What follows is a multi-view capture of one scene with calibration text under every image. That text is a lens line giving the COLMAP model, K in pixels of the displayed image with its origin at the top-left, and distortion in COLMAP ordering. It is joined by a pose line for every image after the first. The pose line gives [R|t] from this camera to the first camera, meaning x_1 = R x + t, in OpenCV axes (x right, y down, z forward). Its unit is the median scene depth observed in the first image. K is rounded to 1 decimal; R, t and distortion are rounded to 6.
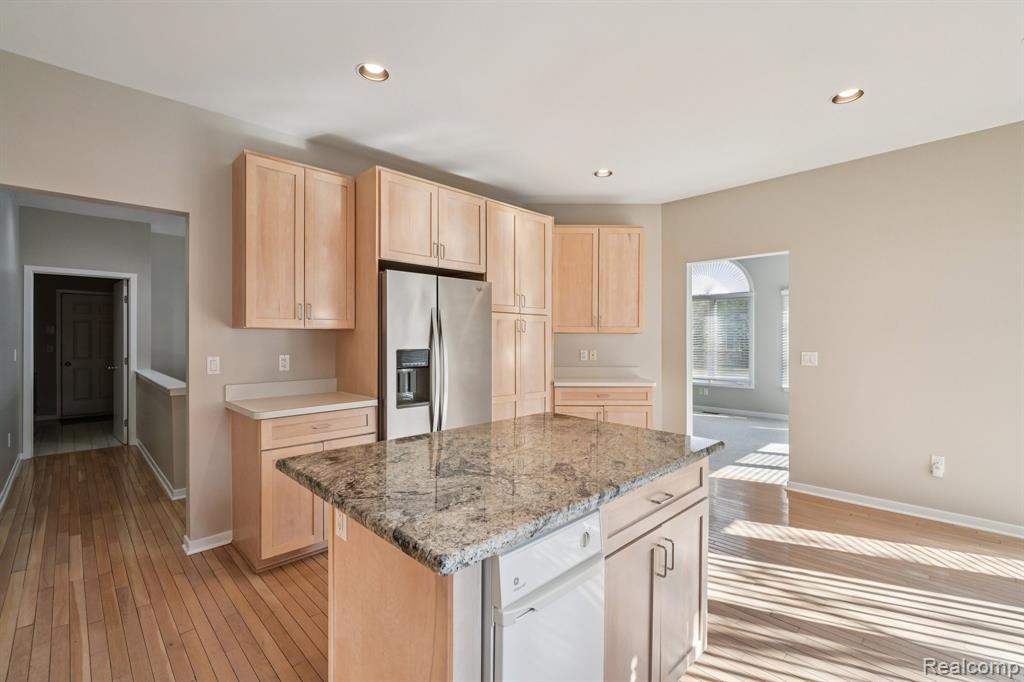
lens RADIAL K [[444.9, 0, 512.7], [0, 444.9, 342.1], [0, 0, 1]] dist [-0.006942, 0.000742]
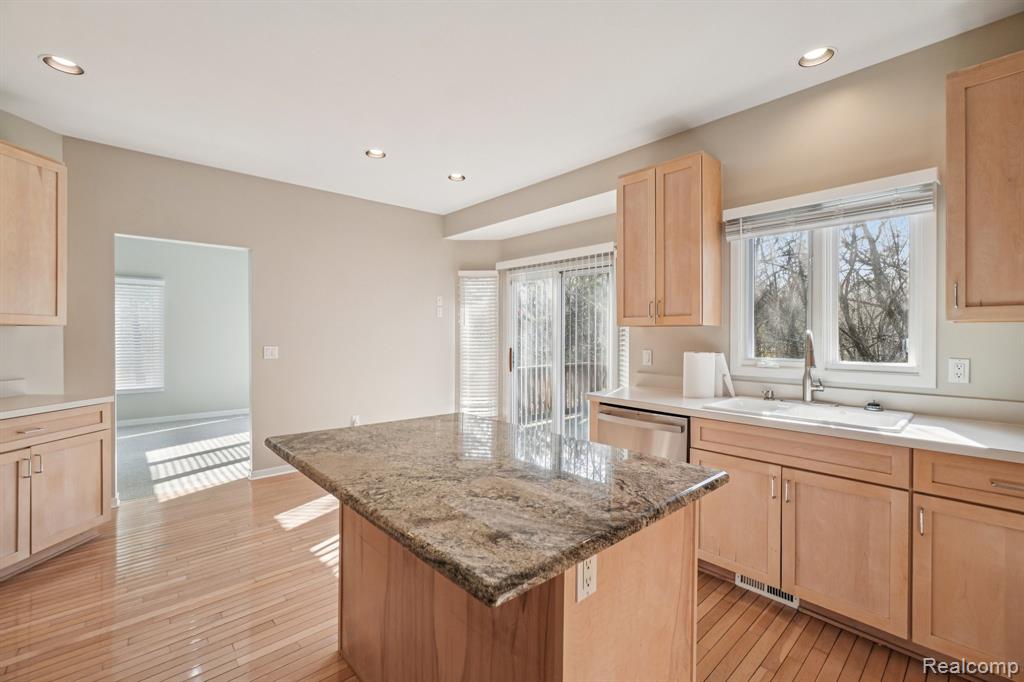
lens RADIAL K [[444.9, 0, 501.1], [0, 444.9, 336.6], [0, 0, 1]] dist [-0.006942, 0.000742]
pose [[0.049043, -0.004765, 0.998785, -0.566796], [0.004341, 0.999980, 0.004558, -0.006372], [-0.998787, 0.004113, 0.049063, 0.542567]]
